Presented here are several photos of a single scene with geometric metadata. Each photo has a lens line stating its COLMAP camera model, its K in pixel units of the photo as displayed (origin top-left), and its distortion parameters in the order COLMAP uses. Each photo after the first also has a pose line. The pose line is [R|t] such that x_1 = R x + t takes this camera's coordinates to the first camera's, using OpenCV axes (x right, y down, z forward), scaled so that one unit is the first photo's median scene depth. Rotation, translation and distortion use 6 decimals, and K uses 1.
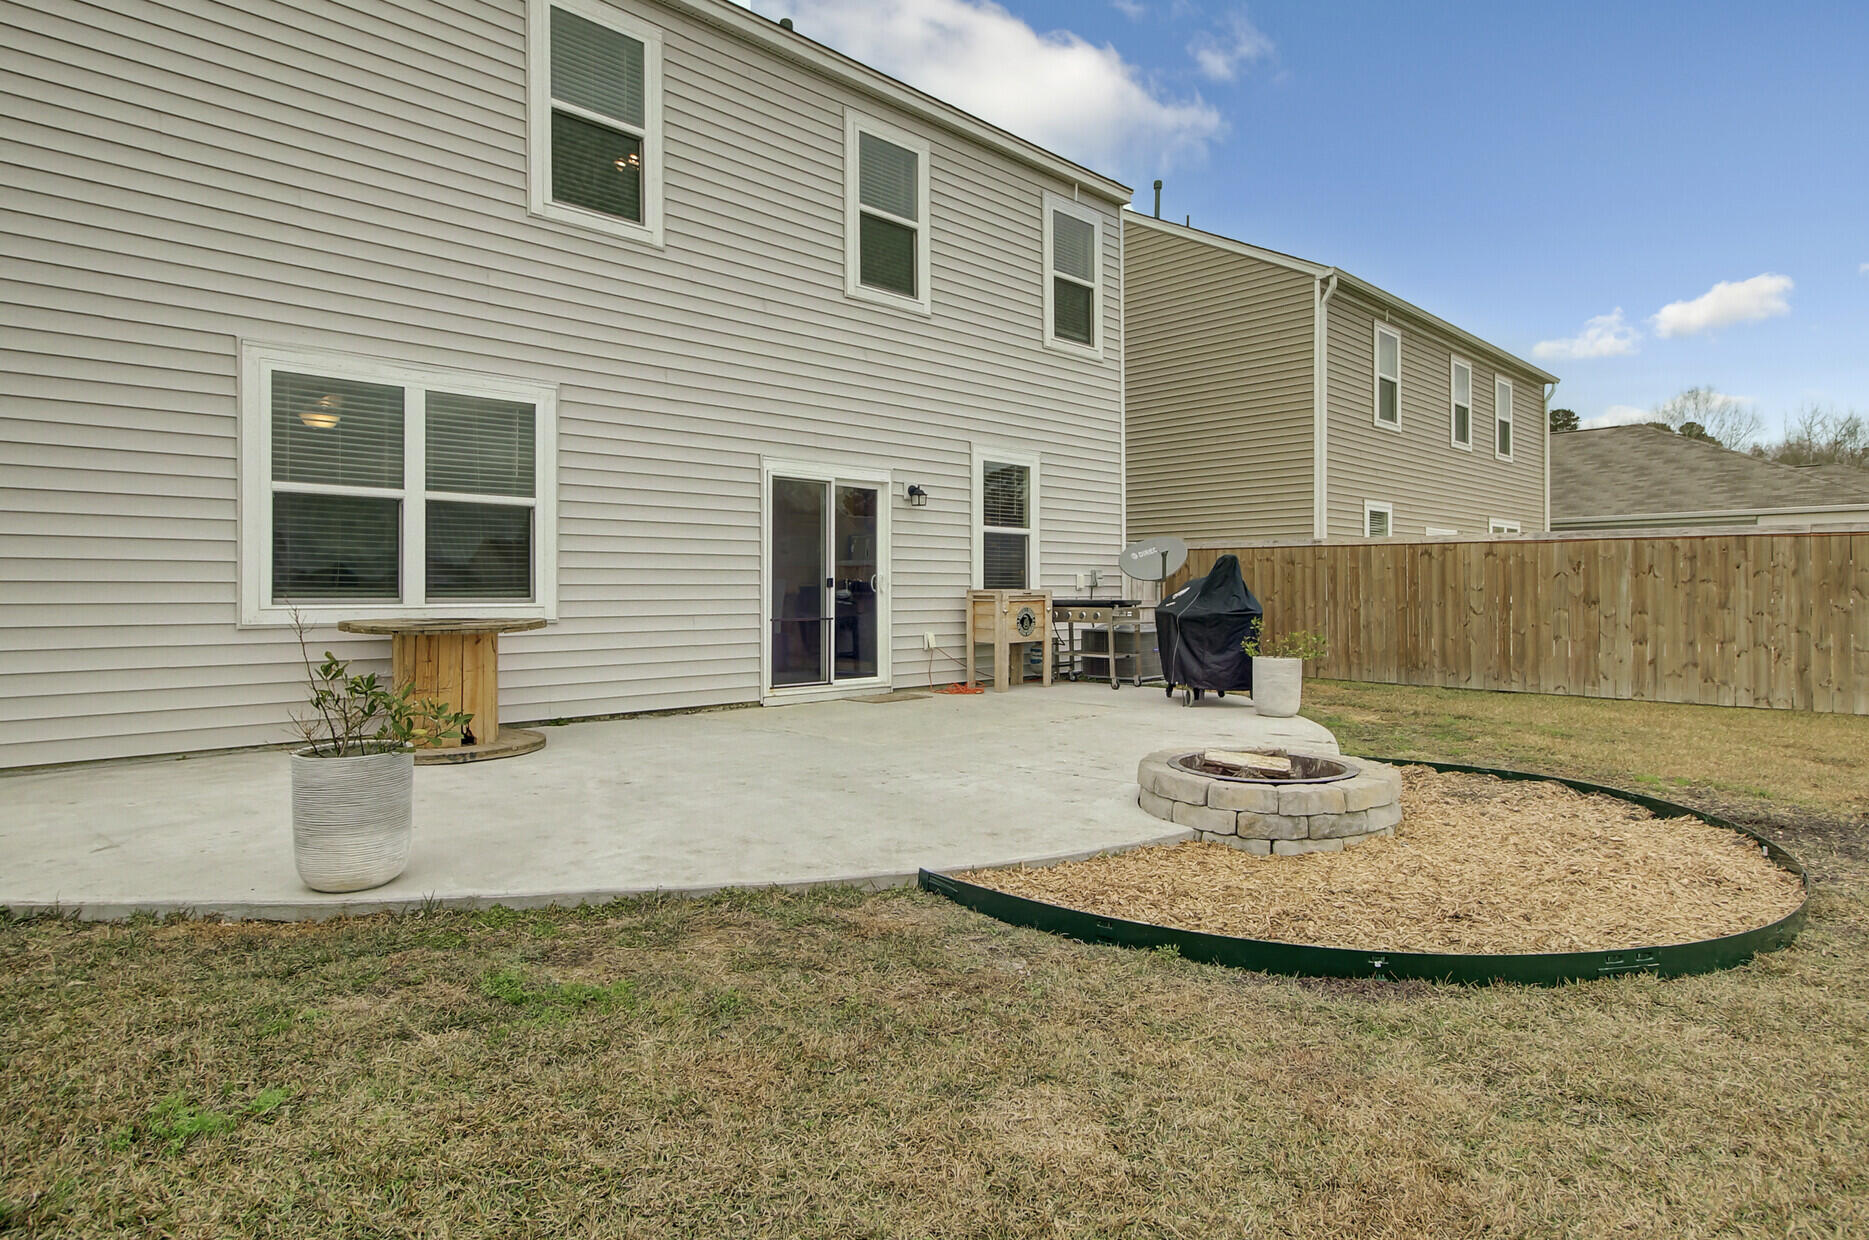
lens RADIAL K [[1020.5, 0, 933.8], [0, 1020.5, 596.4], [0, 0, 1]] dist [-0.030364, 0.000604]
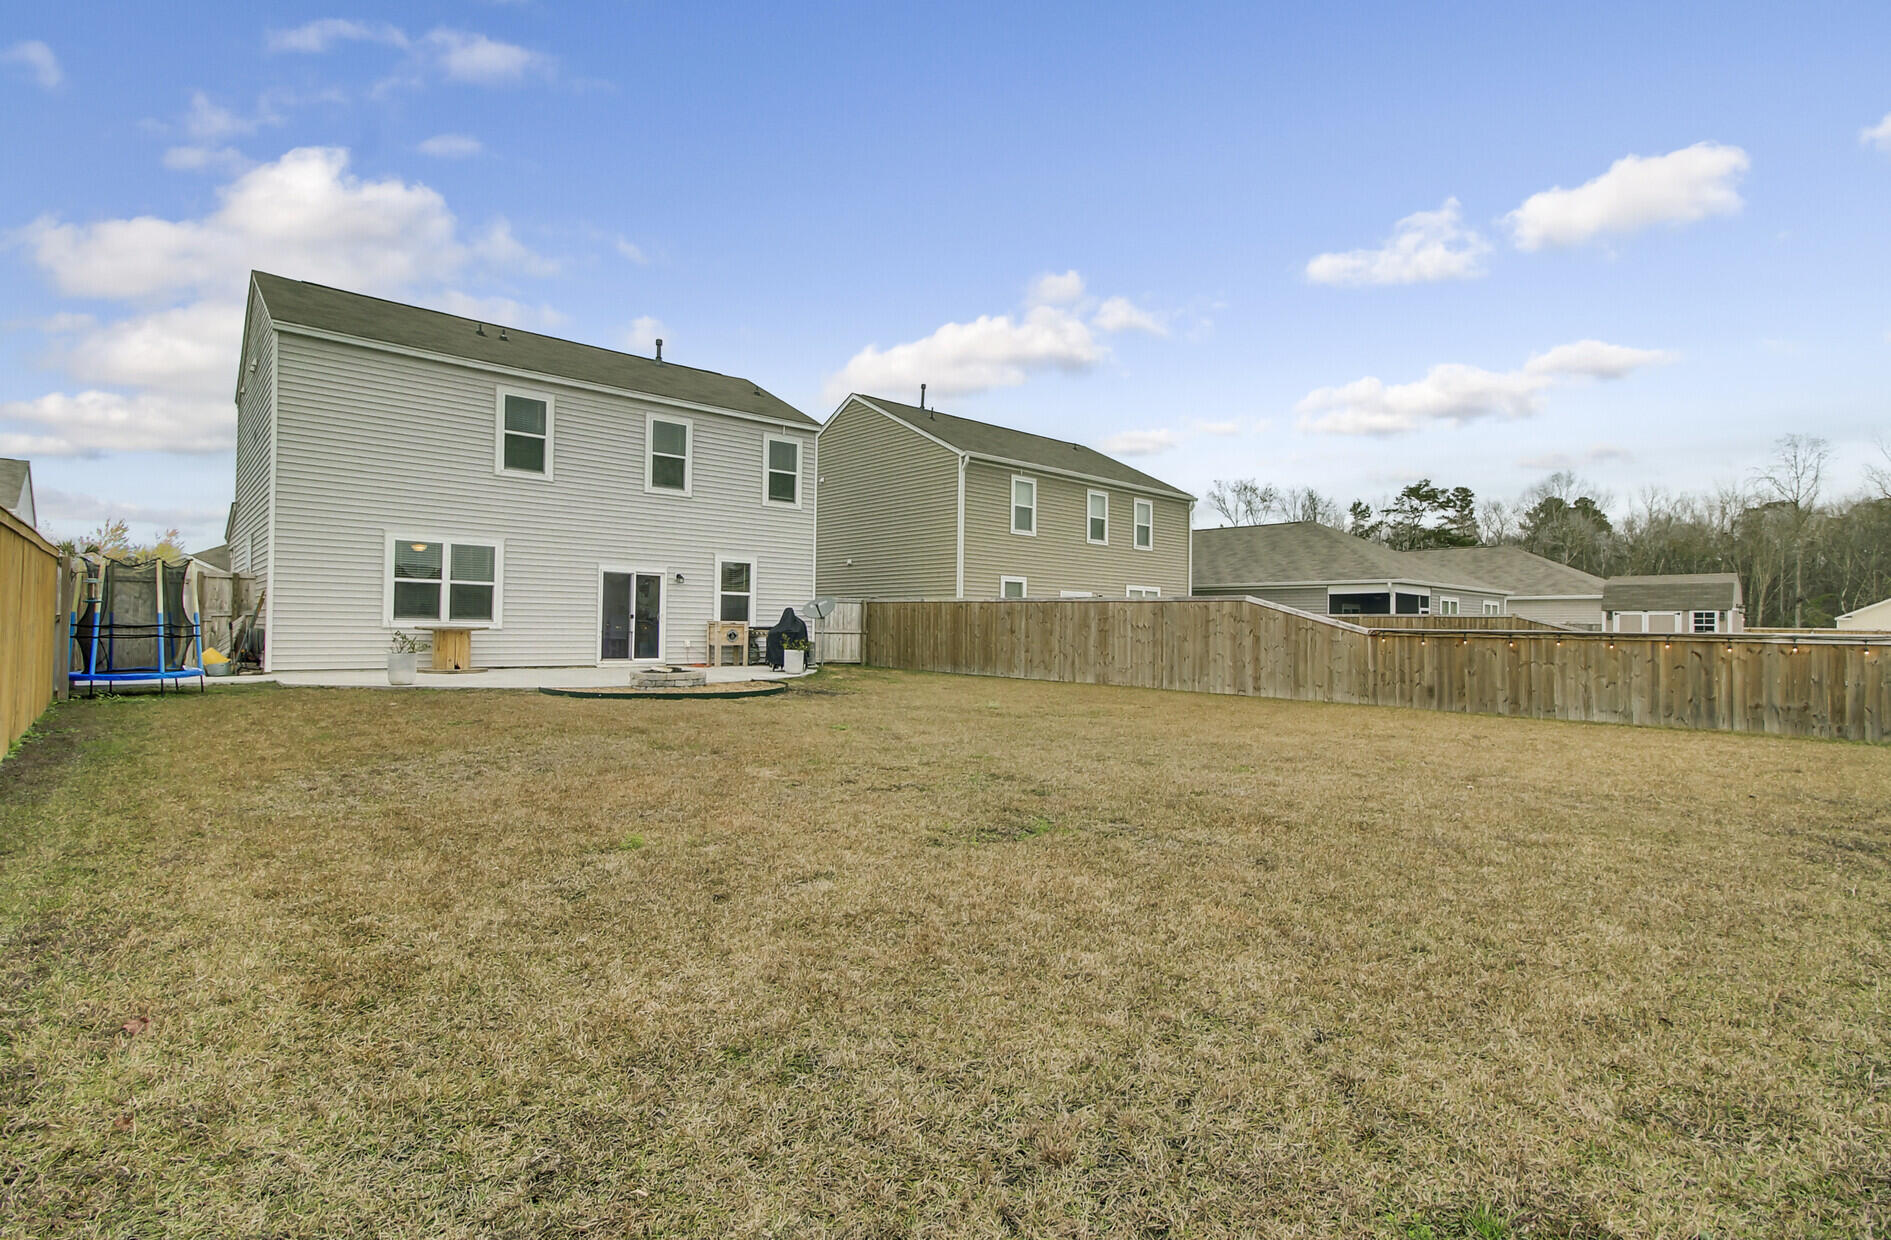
lens RADIAL K [[887.3, 0, 937.4], [0, 887.3, 613.1], [0, 0, 1]] dist [-0.006937, 0.000918]
pose [[0.997678, 0.014888, -0.066458, 0.708113], [-0.016522, 0.999573, -0.024111, 0.015648], [0.066070, 0.025153, 0.997498, -0.947867]]
